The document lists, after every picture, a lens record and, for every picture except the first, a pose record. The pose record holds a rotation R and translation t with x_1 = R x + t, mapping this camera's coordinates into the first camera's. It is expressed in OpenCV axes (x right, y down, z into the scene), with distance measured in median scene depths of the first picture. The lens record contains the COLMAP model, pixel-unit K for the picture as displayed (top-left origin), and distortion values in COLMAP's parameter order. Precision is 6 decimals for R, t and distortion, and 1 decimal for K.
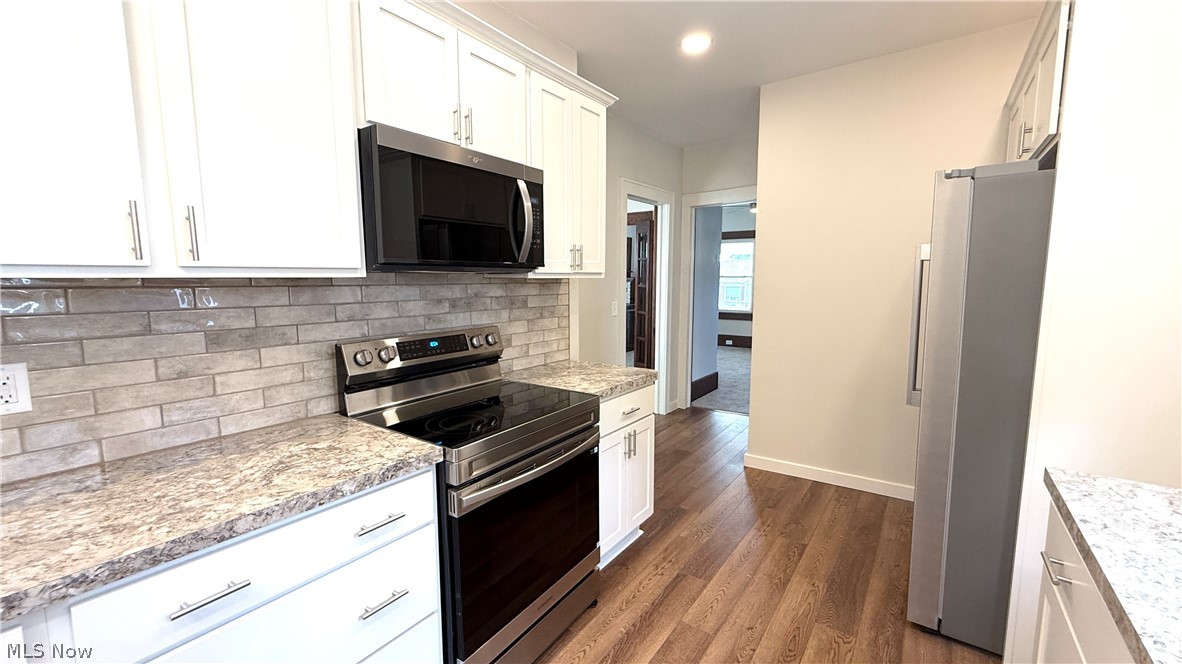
lens RADIAL K [[473.0, 0, 589.8], [0, 473.0, 330.3], [0, 0, 1]] dist [-0.000642, 0.000104]
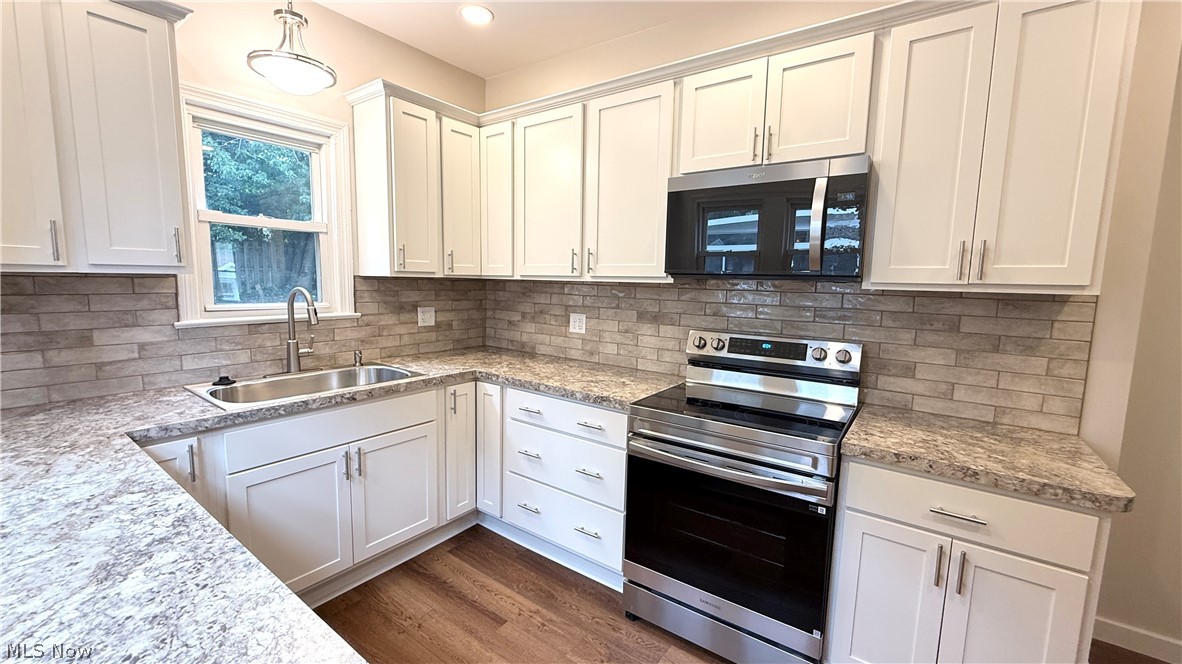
lens RADIAL K [[473.0, 0, 584.7], [0, 473.0, 335.9], [0, 0, 1]] dist [-0.000642, 0.000104]
pose [[-0.009621, 0.125376, -0.992063, 0.994260], [-0.129680, 0.983574, 0.125561, -0.101422], [0.991509, 0.129859, 0.006796, 0.756341]]
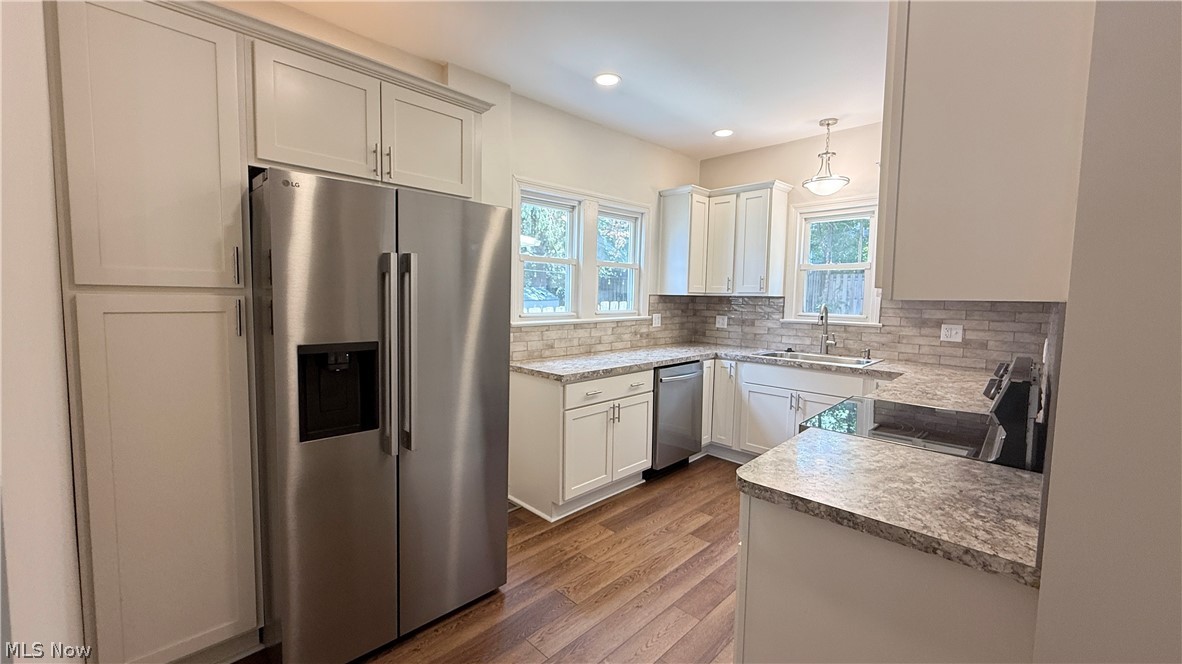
lens RADIAL K [[473.0, 0, 586.1], [0, 473.0, 328.9], [0, 0, 1]] dist [-0.000642, 0.000104]
pose [[-0.988108, -0.019238, 0.152553, 0.405224], [0.008969, 0.983241, 0.182088, -0.286860], [-0.153499, 0.181291, -0.971376, 2.515112]]
